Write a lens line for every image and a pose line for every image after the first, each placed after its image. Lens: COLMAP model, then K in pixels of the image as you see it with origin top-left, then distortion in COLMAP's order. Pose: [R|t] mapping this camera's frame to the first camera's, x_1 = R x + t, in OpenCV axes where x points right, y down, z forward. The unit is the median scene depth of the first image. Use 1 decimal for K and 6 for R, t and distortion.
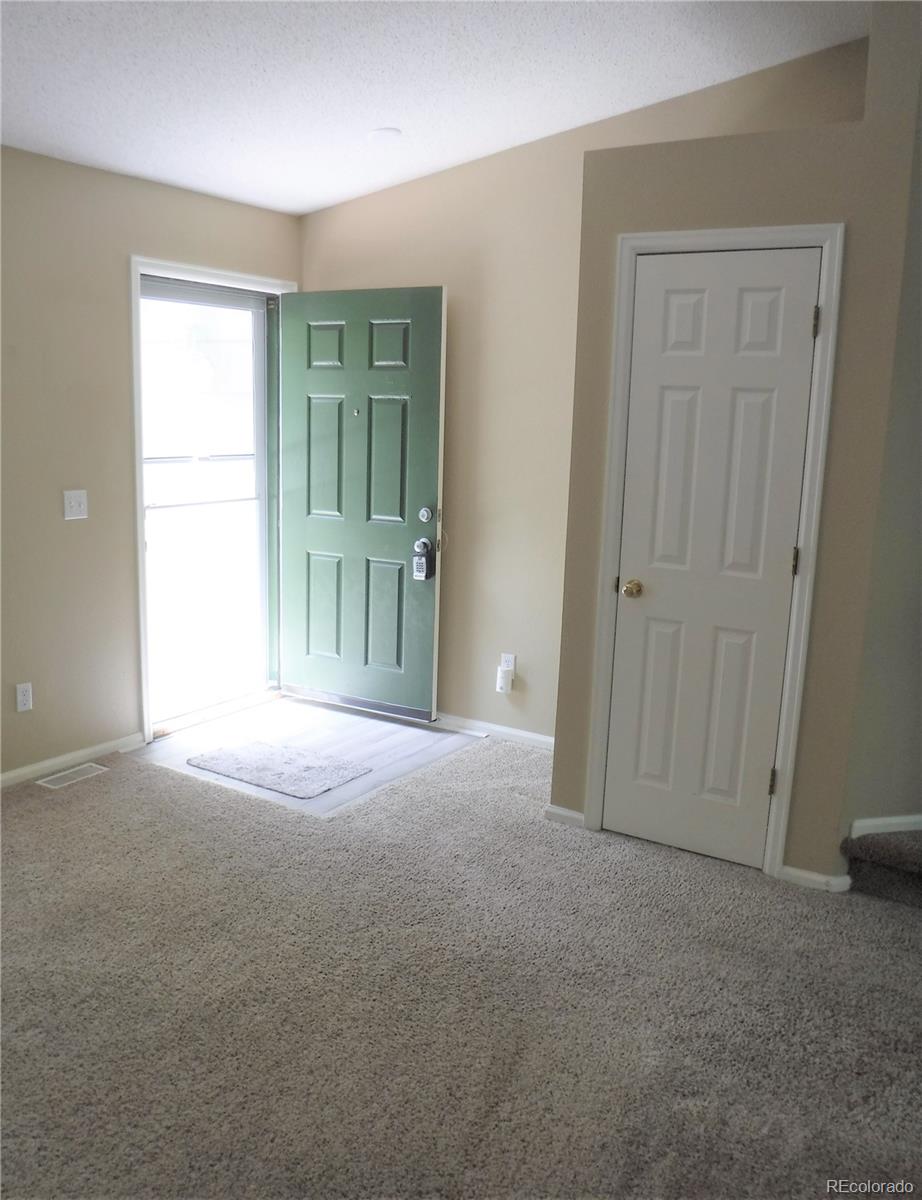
lens RADIAL K [[1039.0, 0, 461.0], [0, 1039.0, 600.0], [0, 0, 1]] dist [-0.051810, 0.009794]
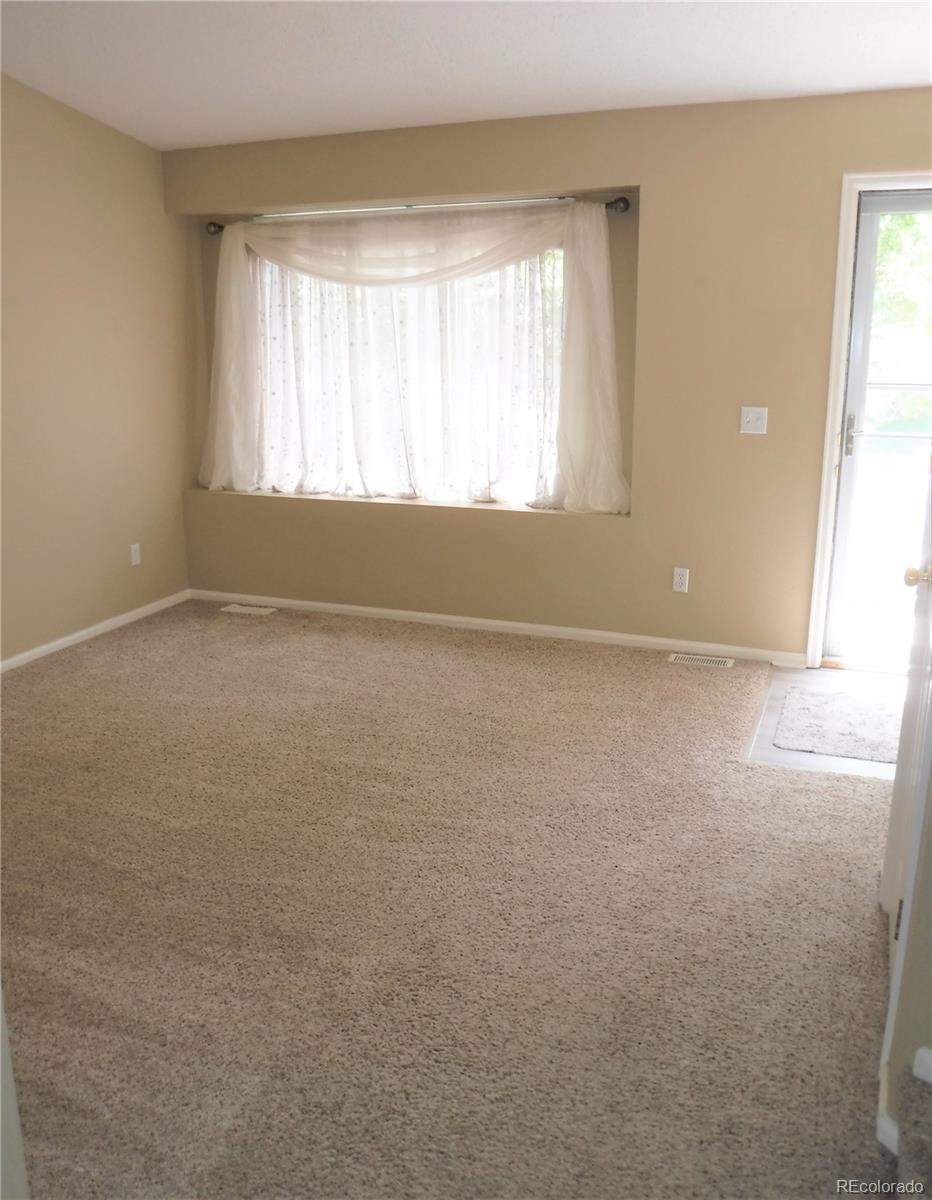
lens RADIAL K [[1050.1, 0, 439.8], [0, 1050.1, 570.0], [0, 0, 1]] dist [-0.057755, 0.003164]
pose [[0.176299, 0.191447, -0.965540, 0.796632], [-0.175557, 0.971292, 0.160533, -0.070497], [0.968555, 0.141206, 0.204847, 0.585566]]
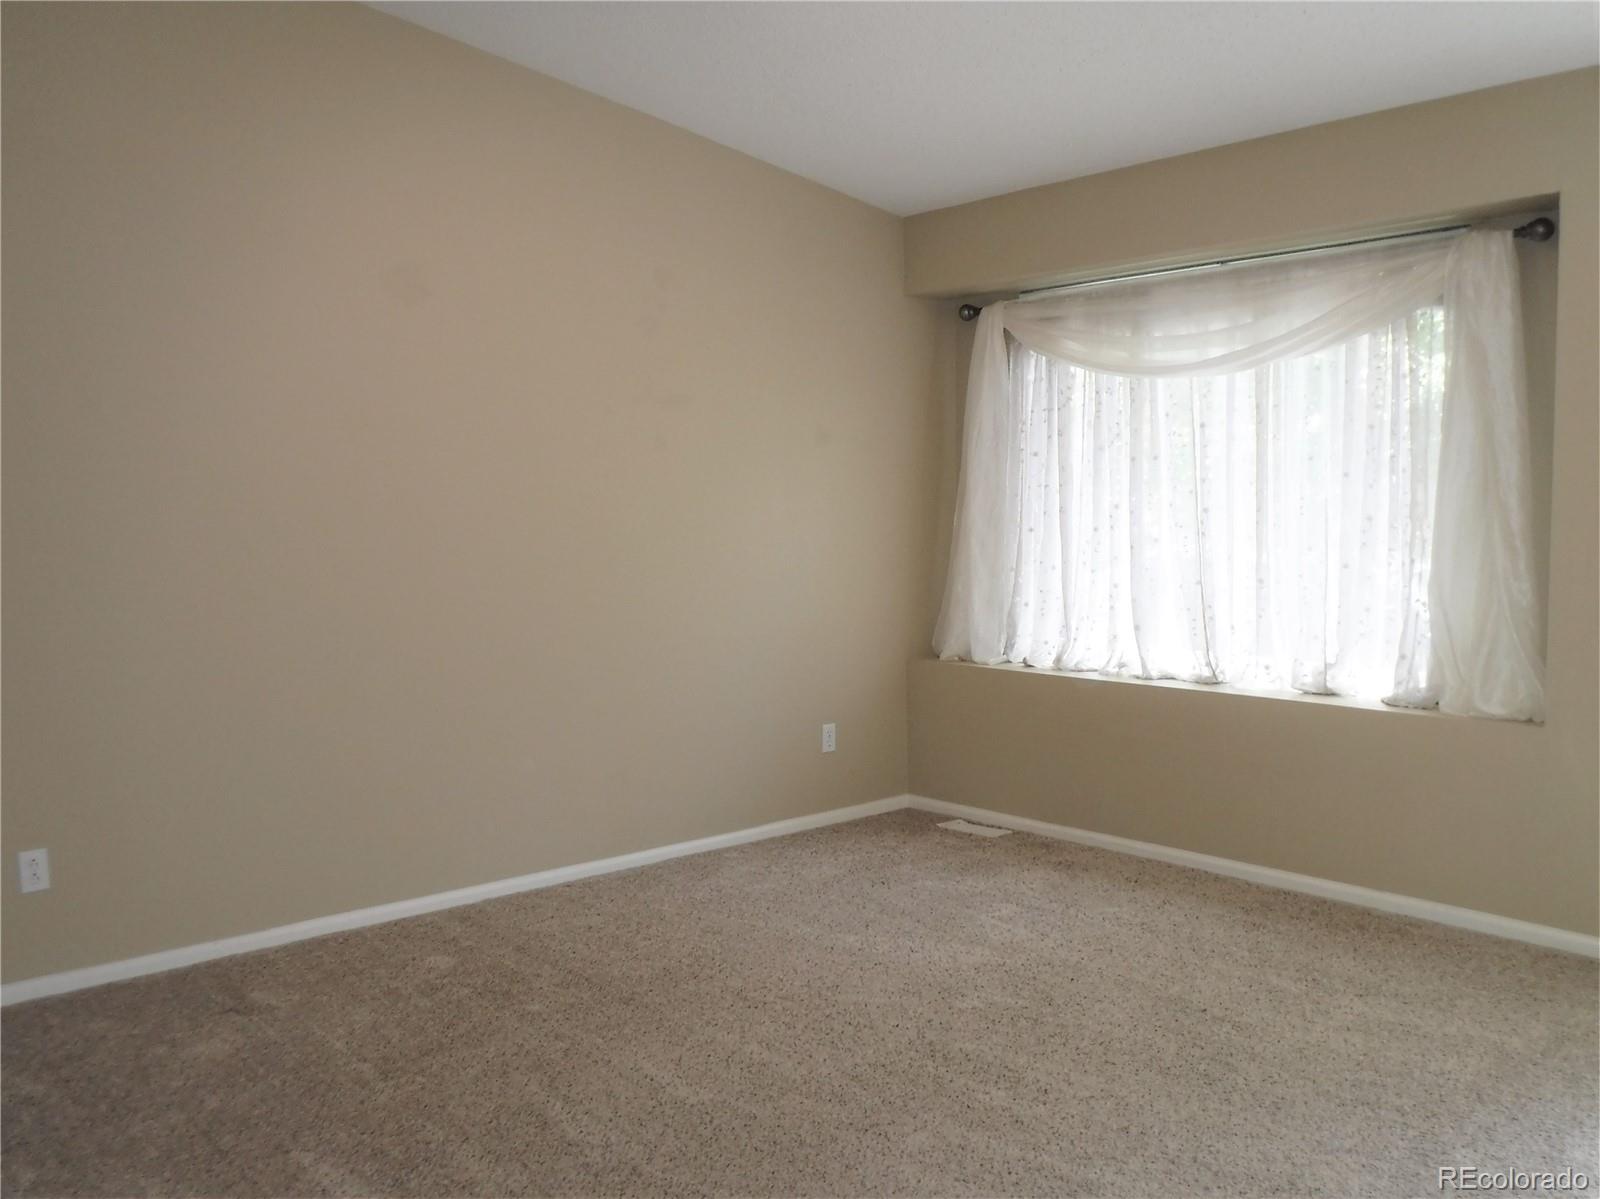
lens RADIAL K [[1388.7, 0, 800.0], [0, 1388.7, 599.5], [0, 0, 1]] dist [-0.083457, 0.081618]
pose [[-0.267999, 0.042615, -0.962476, 0.688163], [-0.184358, 0.978291, 0.094649, -0.052604], [0.945615, 0.202806, -0.254325, 0.800167]]
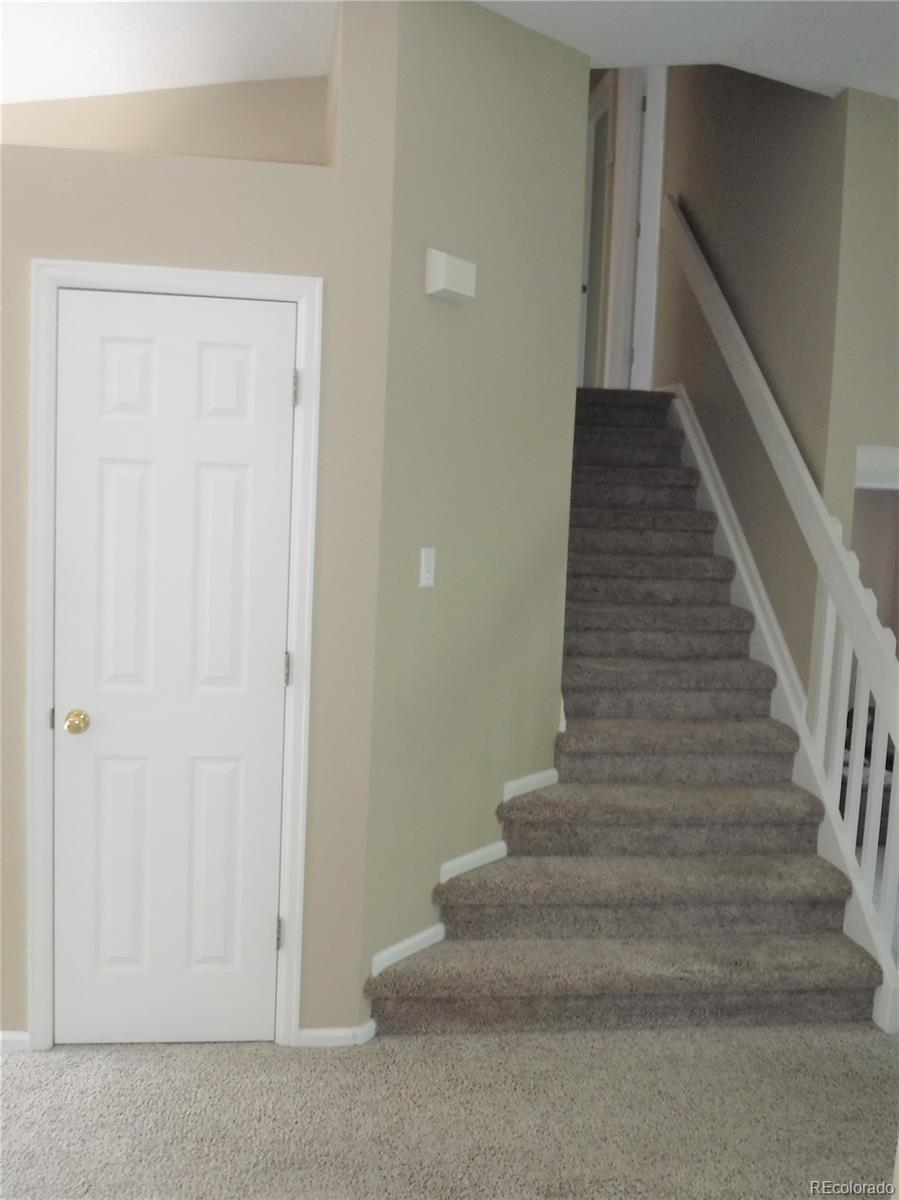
lens RADIAL K [[1078.9, 0, 449.5], [0, 1078.9, 600.0], [0, 0, 1]] dist [-0.071254, 0.028365]
pose [[0.761751, -0.059039, 0.645174, -0.132855], [0.101940, 0.994357, -0.029368, -0.051268], [-0.639800, 0.088141, 0.763471, 0.231009]]
